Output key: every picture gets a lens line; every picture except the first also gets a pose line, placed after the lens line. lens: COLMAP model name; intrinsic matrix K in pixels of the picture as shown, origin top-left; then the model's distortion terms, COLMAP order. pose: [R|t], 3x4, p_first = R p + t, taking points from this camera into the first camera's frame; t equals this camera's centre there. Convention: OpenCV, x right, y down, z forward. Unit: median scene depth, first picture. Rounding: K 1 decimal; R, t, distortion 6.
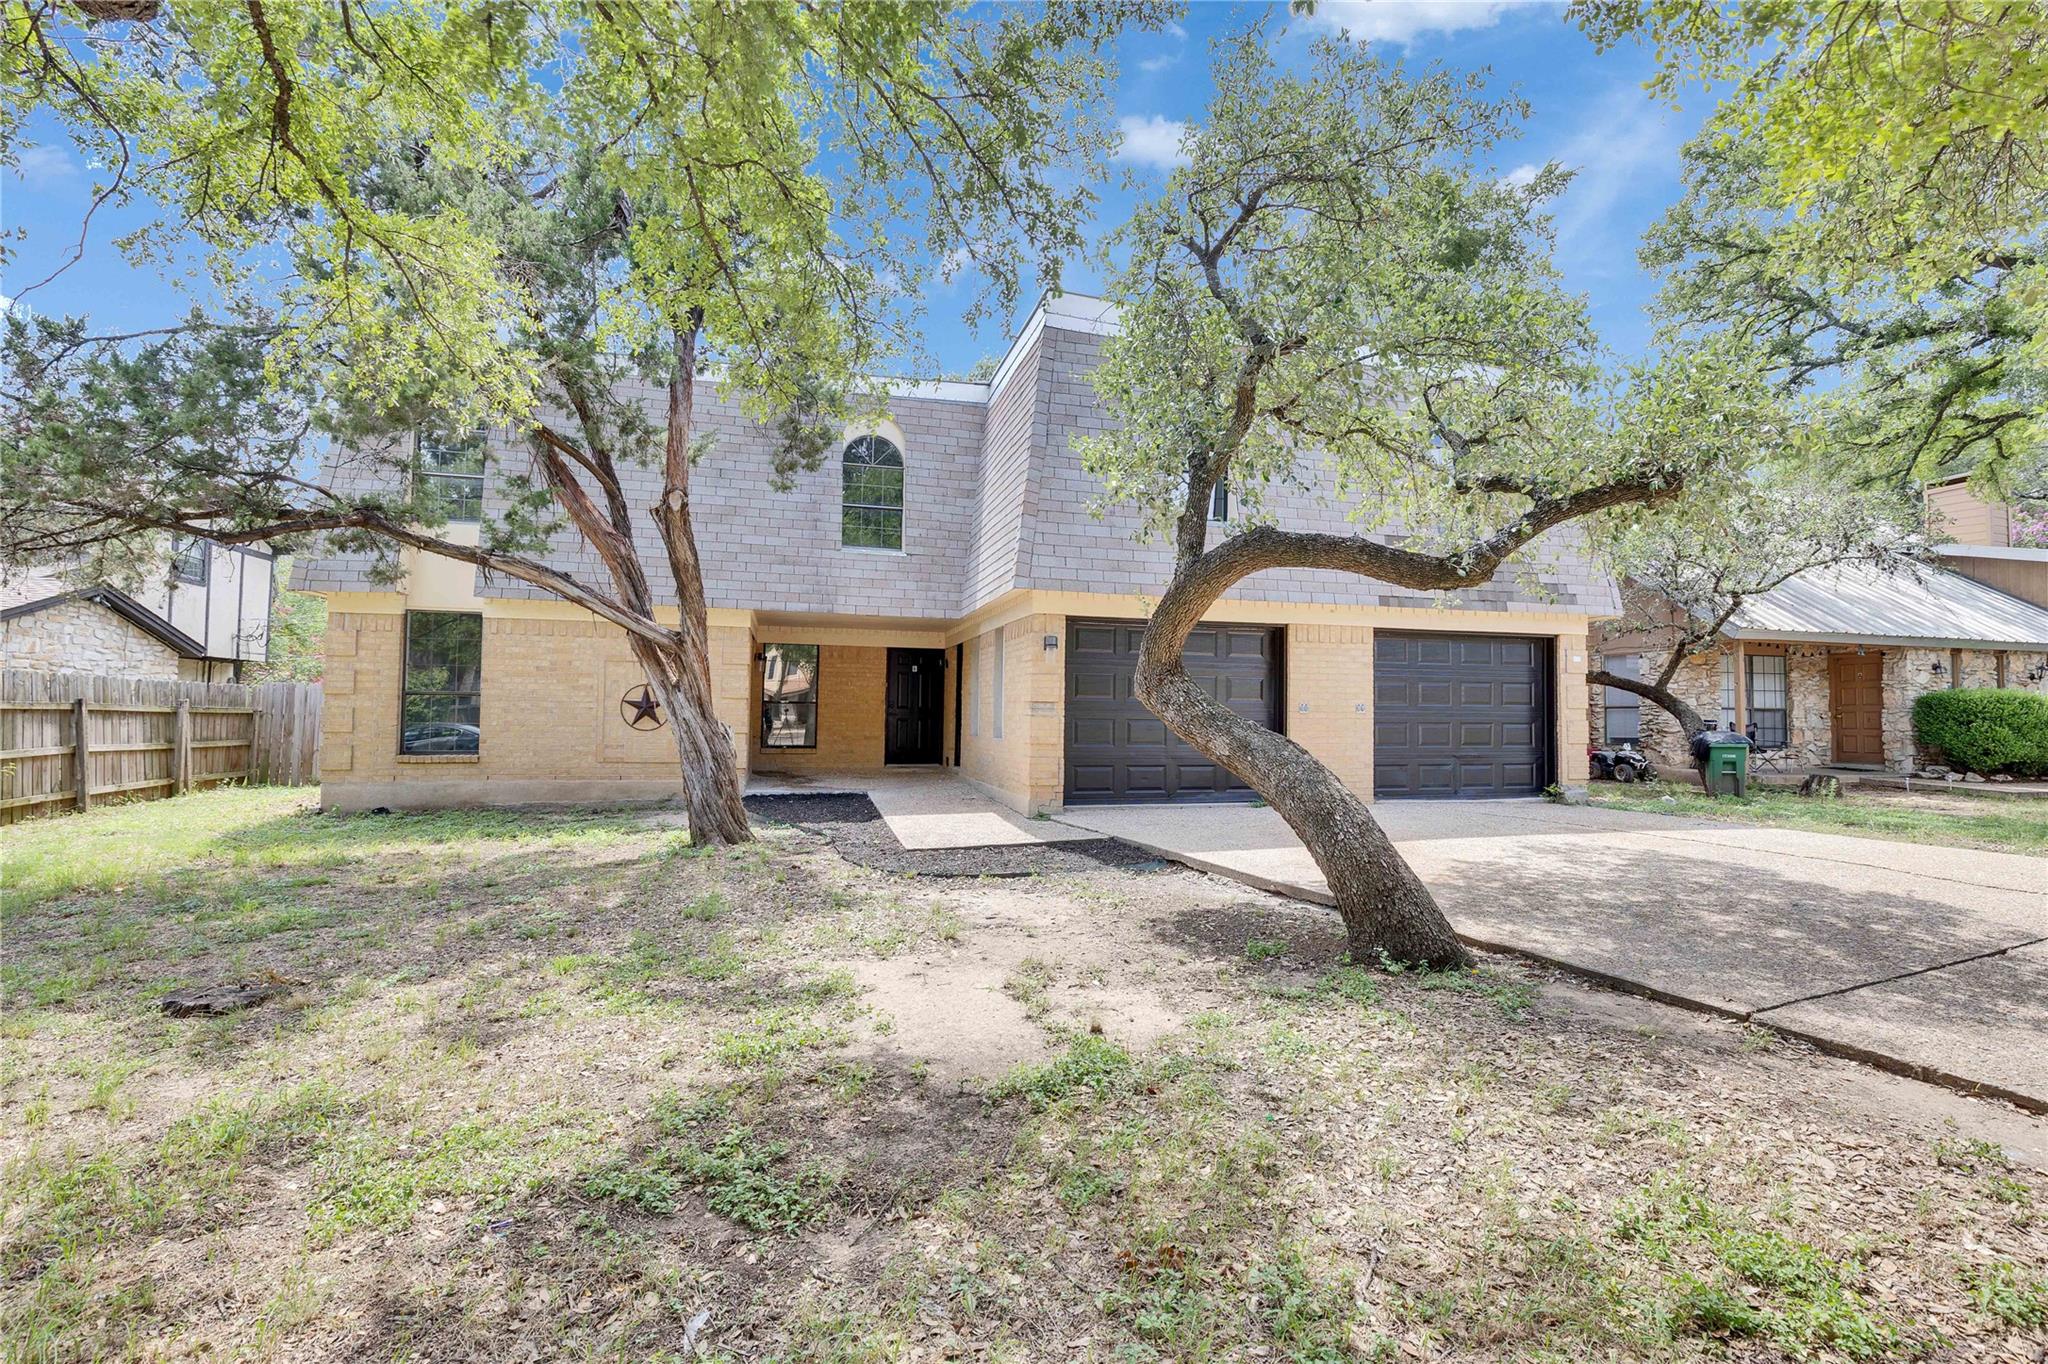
lens RADIAL K [[902.4, 0, 1024.0], [0, 902.4, 682.0], [0, 0, 1]] dist [0.000451, -0.000476]
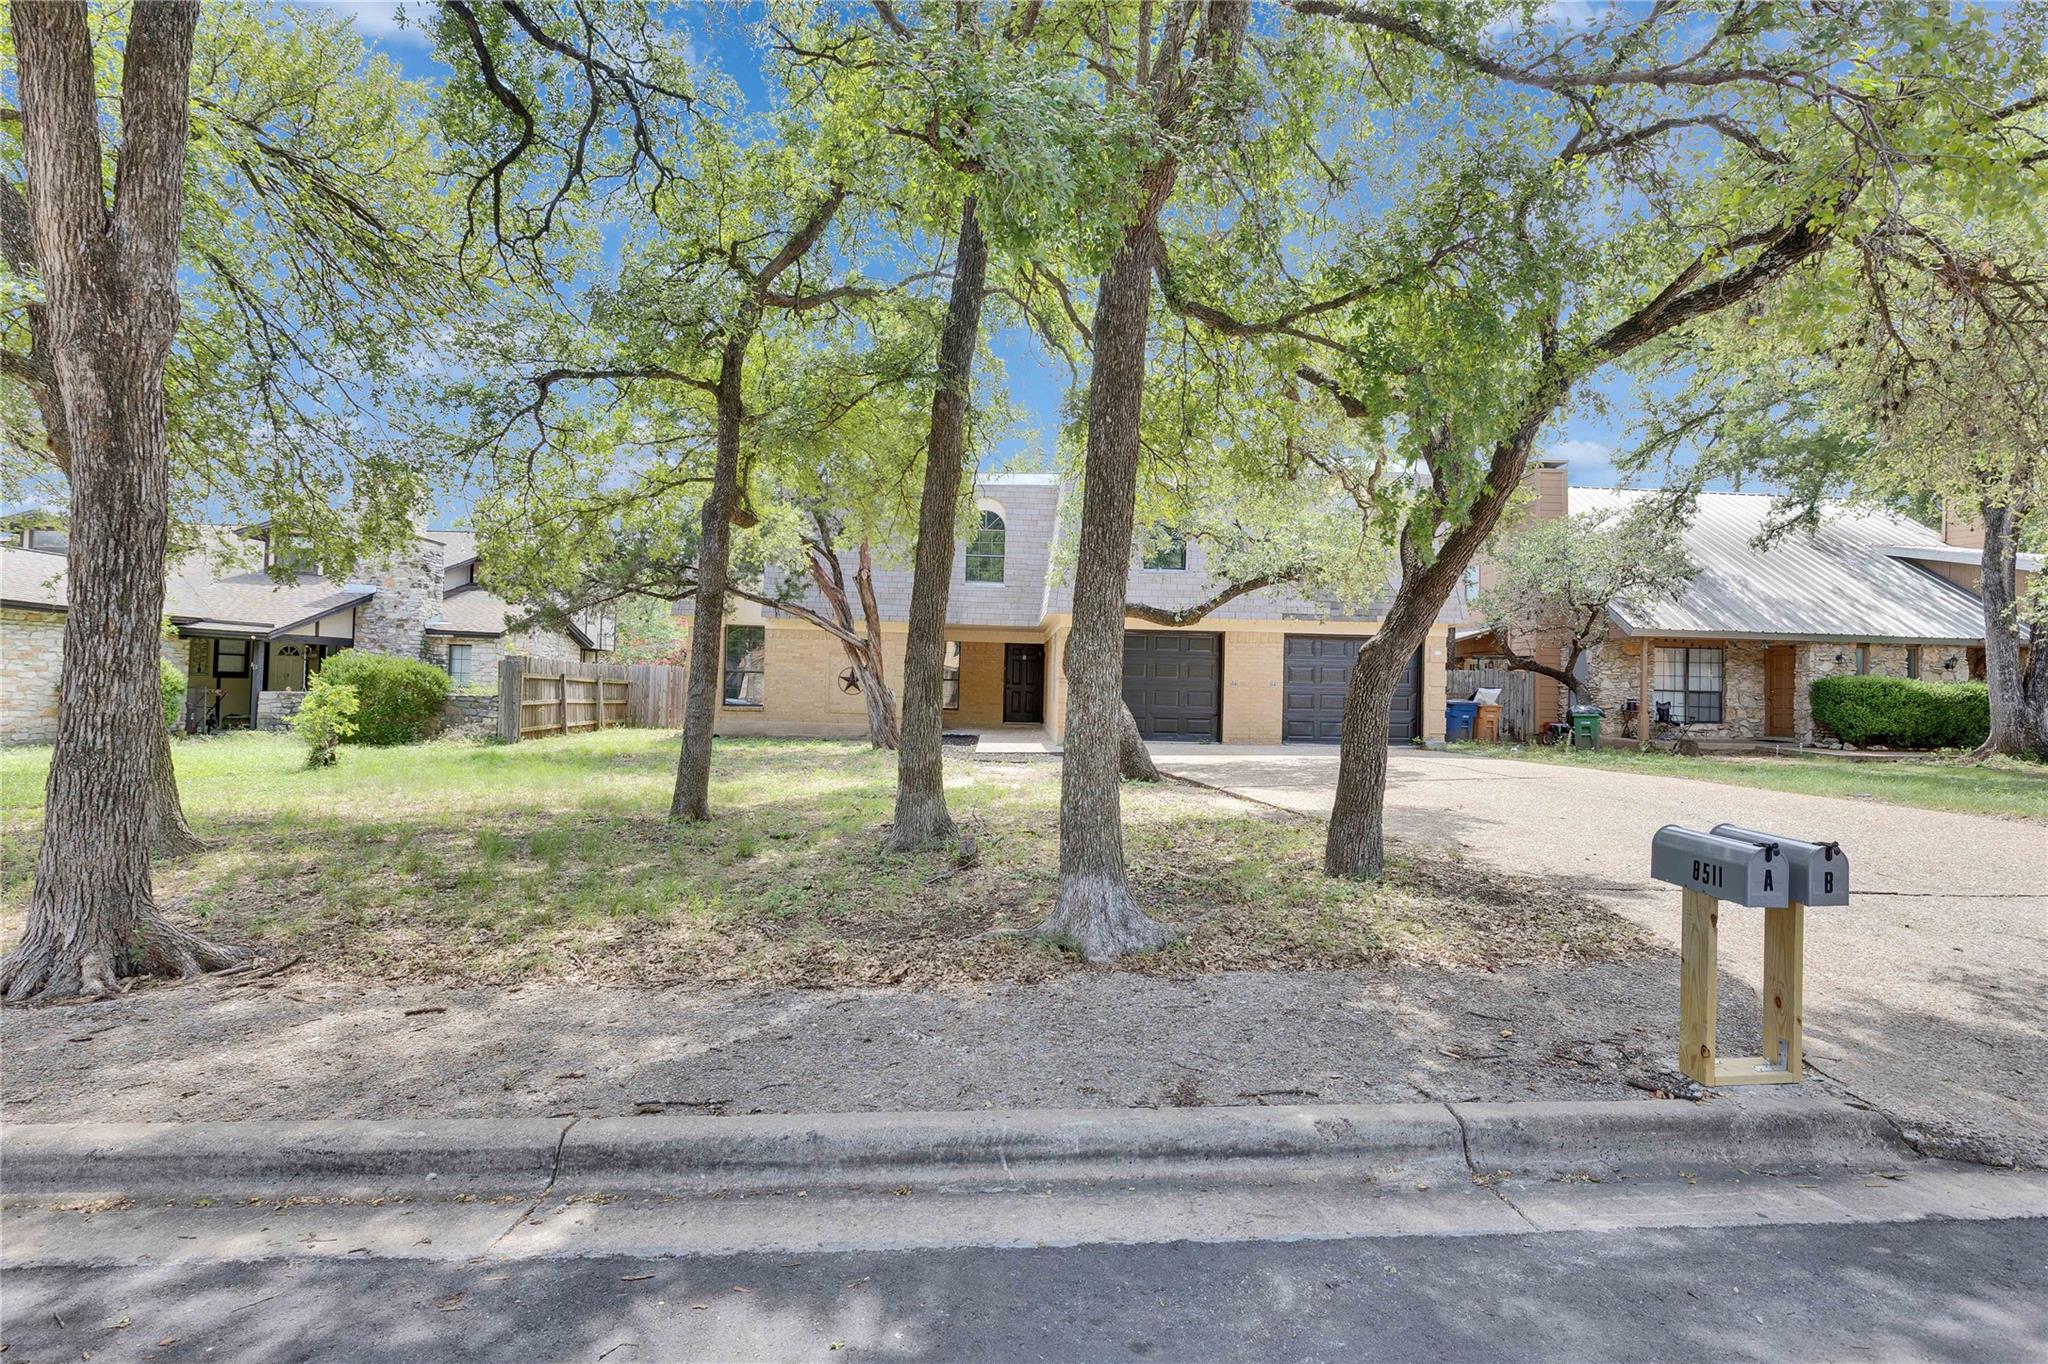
lens RADIAL K [[902.4, 0, 1024.0], [0, 902.4, 682.0], [0, 0, 1]] dist [0.000451, -0.000476]
pose [[0.977046, 0.008018, -0.212879, 0.244573], [-0.004472, 0.999843, 0.017133, 0.000008], [0.212983, -0.015787, 0.976928, -0.557690]]
